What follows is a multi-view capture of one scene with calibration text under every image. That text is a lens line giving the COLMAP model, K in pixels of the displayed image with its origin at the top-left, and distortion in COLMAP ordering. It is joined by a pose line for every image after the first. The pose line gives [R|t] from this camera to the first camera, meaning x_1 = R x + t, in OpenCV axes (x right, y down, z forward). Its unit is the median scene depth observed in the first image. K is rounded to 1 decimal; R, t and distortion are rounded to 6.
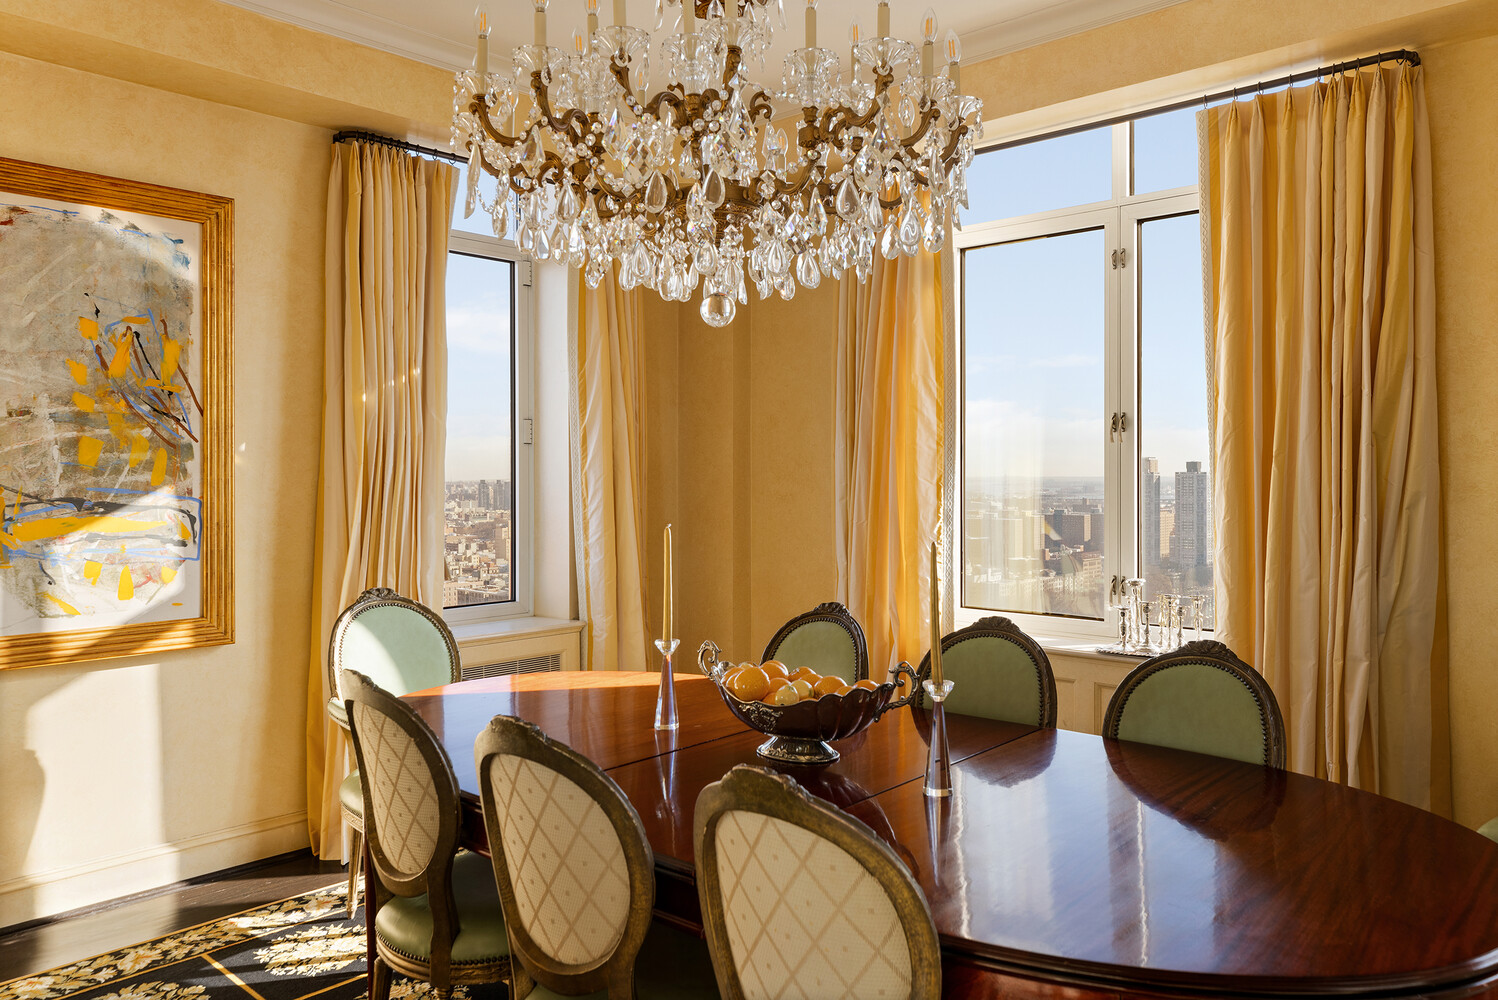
lens RADIAL K [[1112.5, 0, 764.6], [0, 1112.5, 480.3], [0, 0, 1]] dist [0.013164, 0.001686]
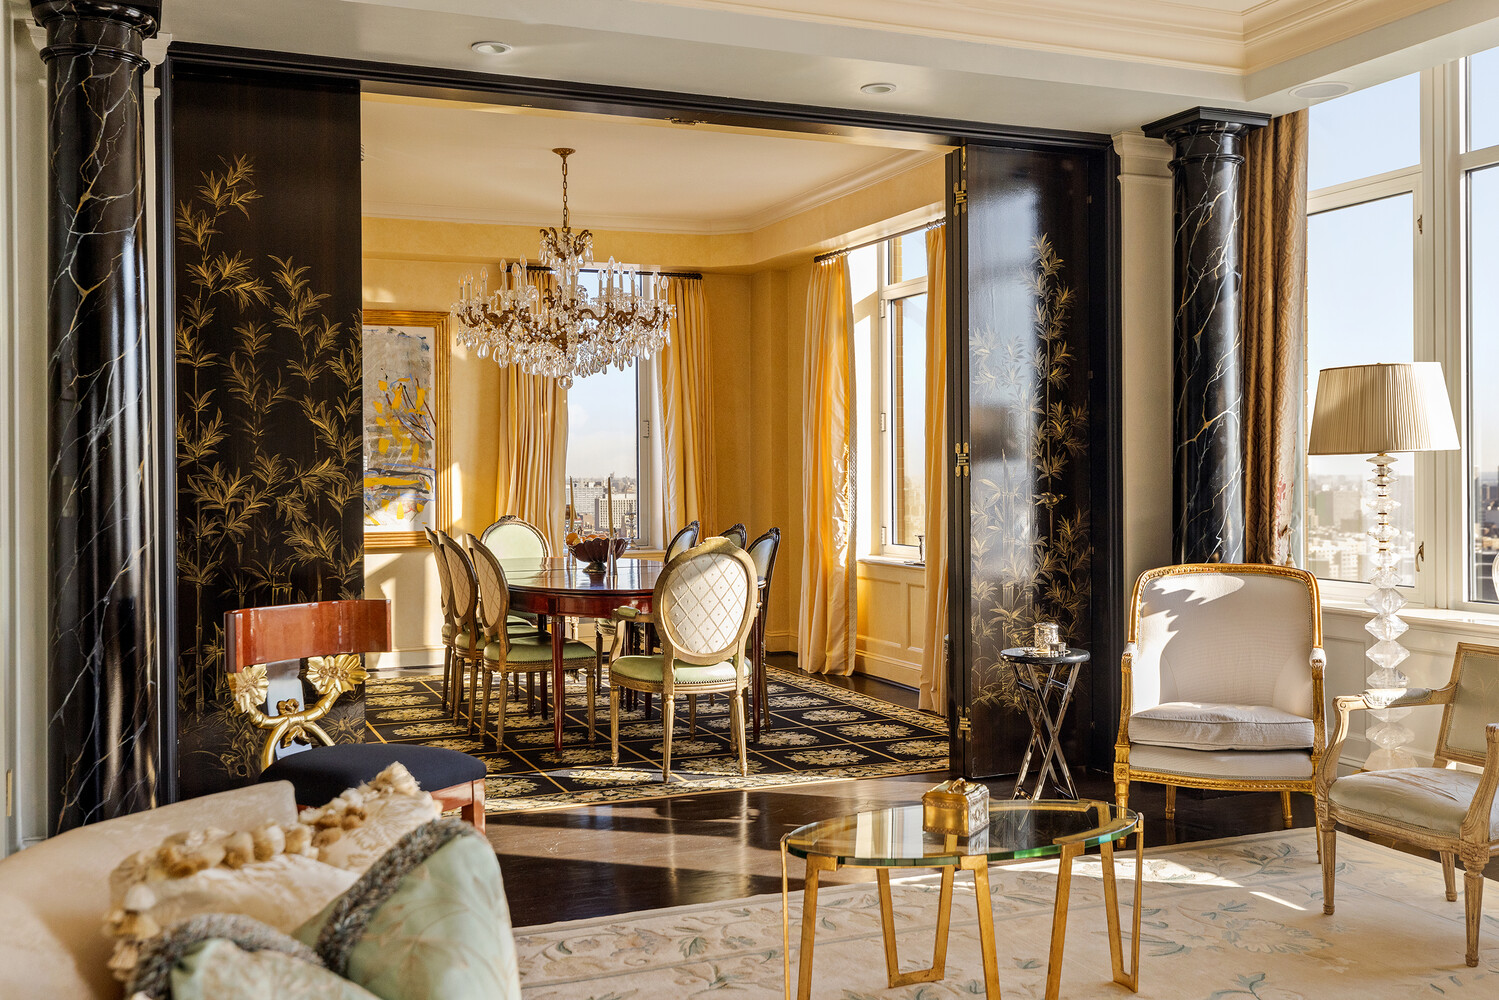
lens RADIAL K [[1462.1, 0, 747.6], [0, 1462.1, 497.6], [0, 0, 1]] dist [0.044186, 0.000000]
pose [[0.904142, 0.003101, -0.427220, 1.133555], [0.003781, 0.999876, 0.015260, 0.030823], [0.427215, -0.015413, 0.904019, -1.132623]]
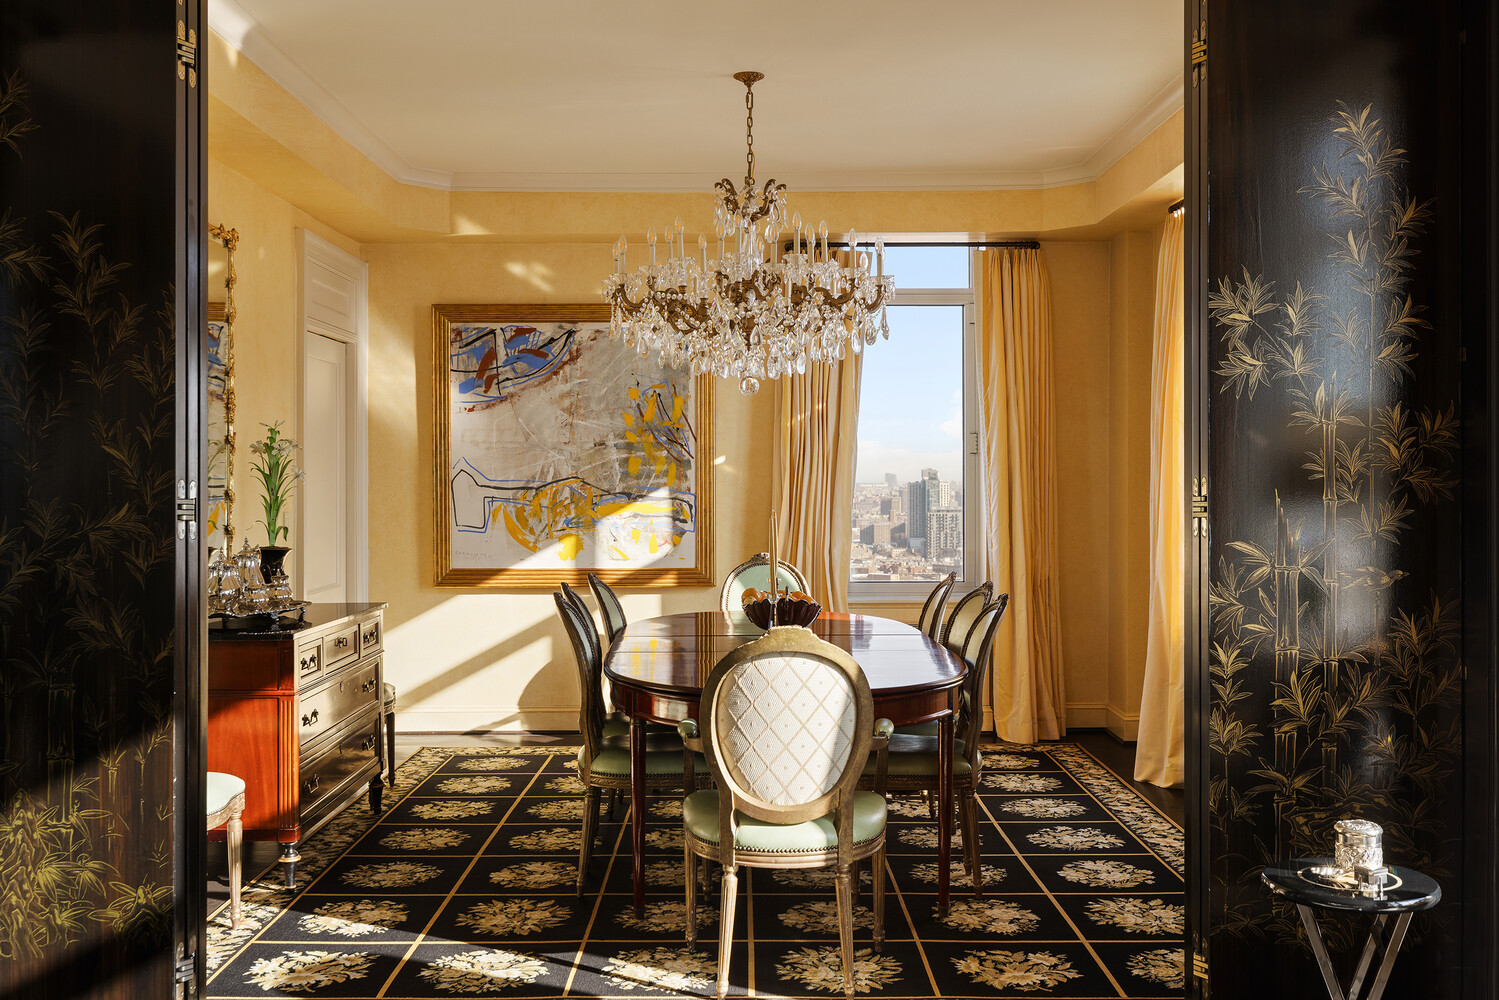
lens RADIAL K [[1462.1, 0, 753.2], [0, 1462.1, 482.4], [0, 0, 1]] dist [0.044186, 0.000000]
pose [[0.674091, 0.003155, -0.738642, 1.160617], [-0.003138, 0.999994, 0.001408, -0.003289], [0.738642, 0.001369, 0.674097, -0.373515]]
